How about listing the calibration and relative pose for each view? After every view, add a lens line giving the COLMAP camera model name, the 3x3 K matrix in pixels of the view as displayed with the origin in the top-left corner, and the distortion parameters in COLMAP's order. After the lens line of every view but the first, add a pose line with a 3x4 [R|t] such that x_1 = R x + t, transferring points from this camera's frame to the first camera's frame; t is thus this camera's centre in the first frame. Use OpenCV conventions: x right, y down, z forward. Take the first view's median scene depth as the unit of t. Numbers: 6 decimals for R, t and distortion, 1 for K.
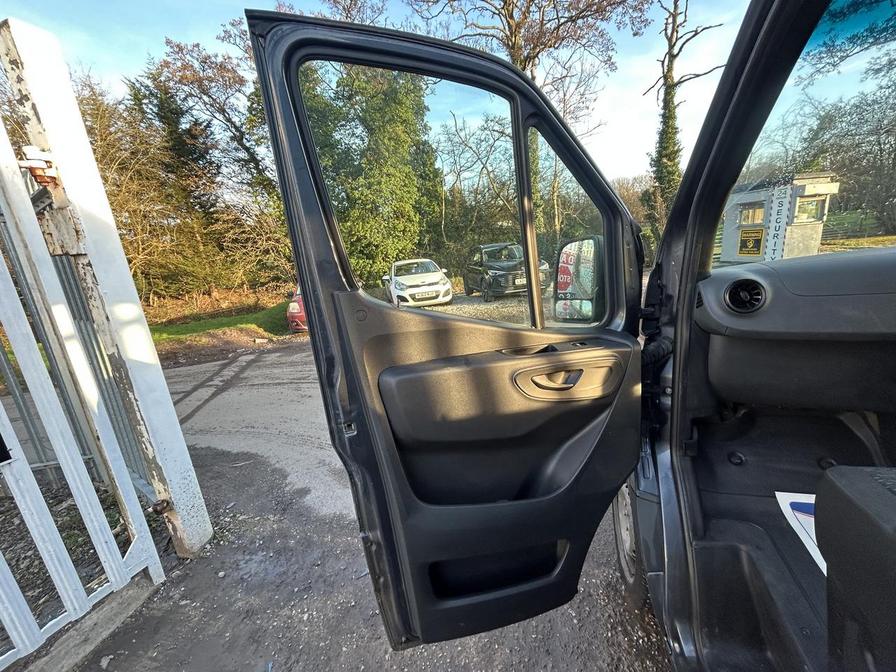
lens RADIAL K [[364.1, 0, 448.0], [0, 364.1, 336.0], [0, 0, 1]] dist [-0.000574, 0.000169]
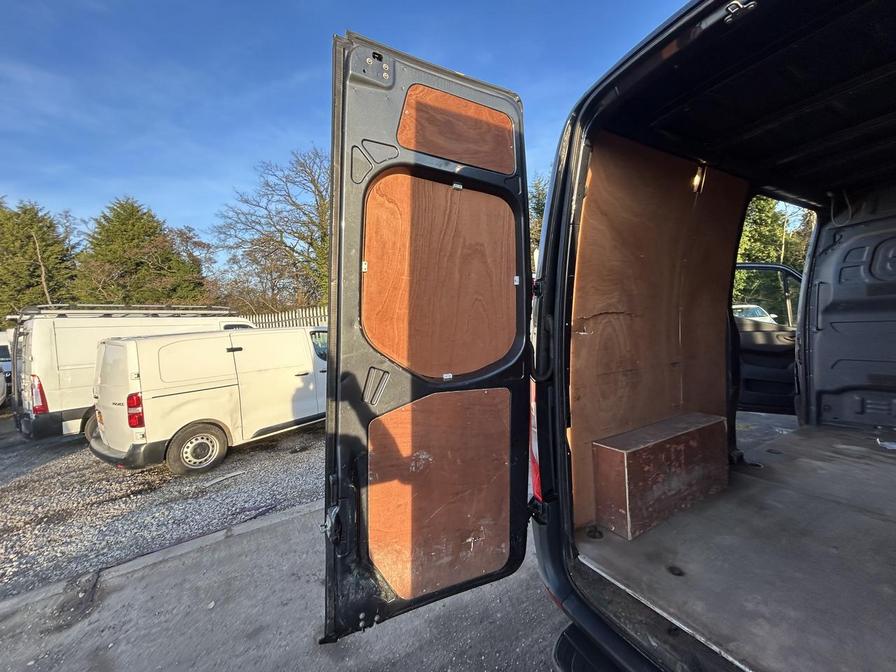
lens RADIAL K [[363.2, 0, 448.0], [0, 363.2, 336.0], [0, 0, 1]] dist [0.000215, 0.000075]
pose [[0.728887, 0.074994, -0.680514, 0.013155], [-0.152235, 0.986851, -0.054303, 0.047993], [0.667494, 0.143179, 0.730720, -0.242462]]
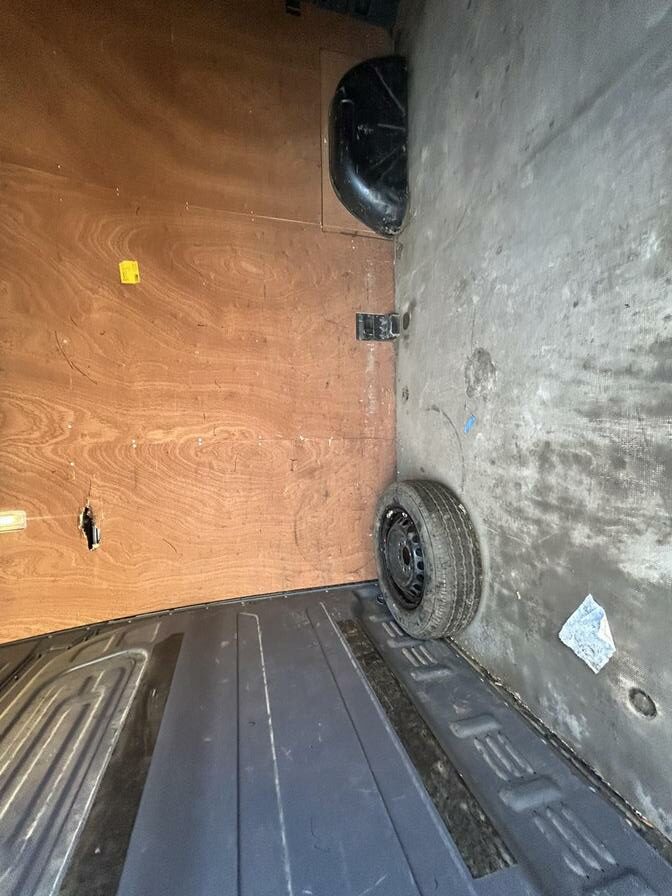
lens RADIAL K [[364.1, 0, 336.0], [0, 364.1, 448.0], [0, 0, 1]] dist [-0.000574, 0.000169]
pose [[-0.160373, 0.260544, 0.952049, -0.003842], [0.943815, -0.241883, 0.225181, 0.016299], [0.288954, 0.934671, -0.207114, -0.035534]]
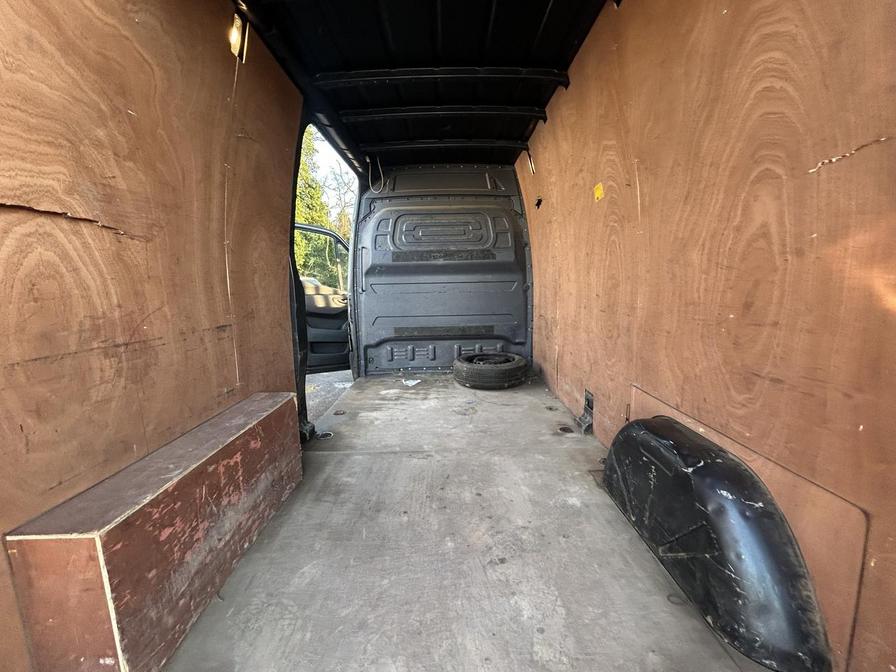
lens RADIAL K [[364.1, 0, 448.0], [0, 364.1, 336.0], [0, 0, 1]] dist [-0.000574, 0.000169]
pose [[0.952552, 0.029543, 0.302939, 0.009033], [-0.007226, 0.997193, -0.074527, 0.046370], [-0.304291, 0.068801, 0.950091, -0.191525]]
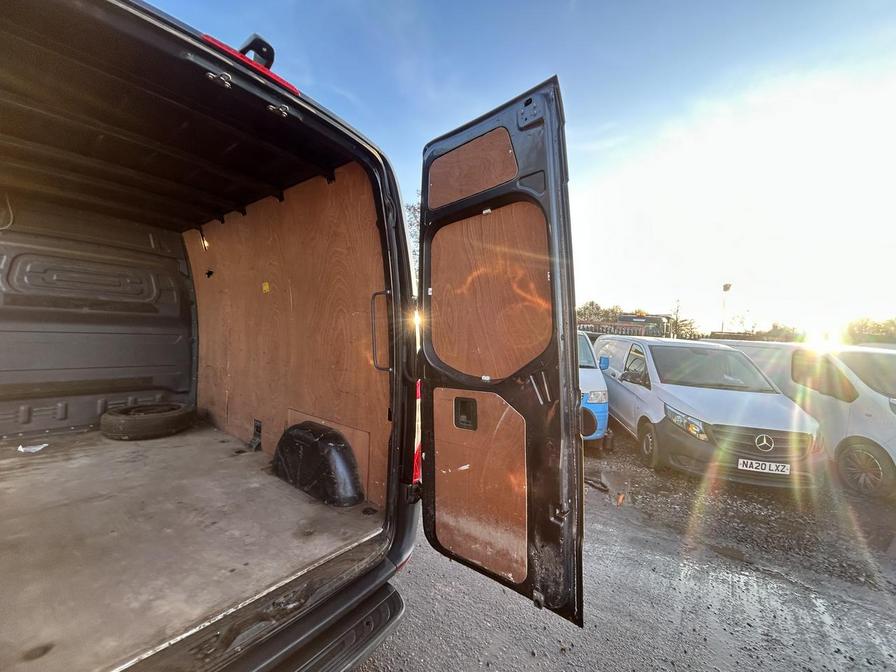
lens RADIAL K [[364.1, 0, 448.0], [0, 364.1, 336.0], [0, 0, 1]] dist [-0.000574, 0.000169]
pose [[0.357286, 0.101474, 0.928466, -0.038614], [0.110785, 0.982459, -0.150006, 0.052036], [-0.927401, 0.156455, 0.339777, -0.235369]]
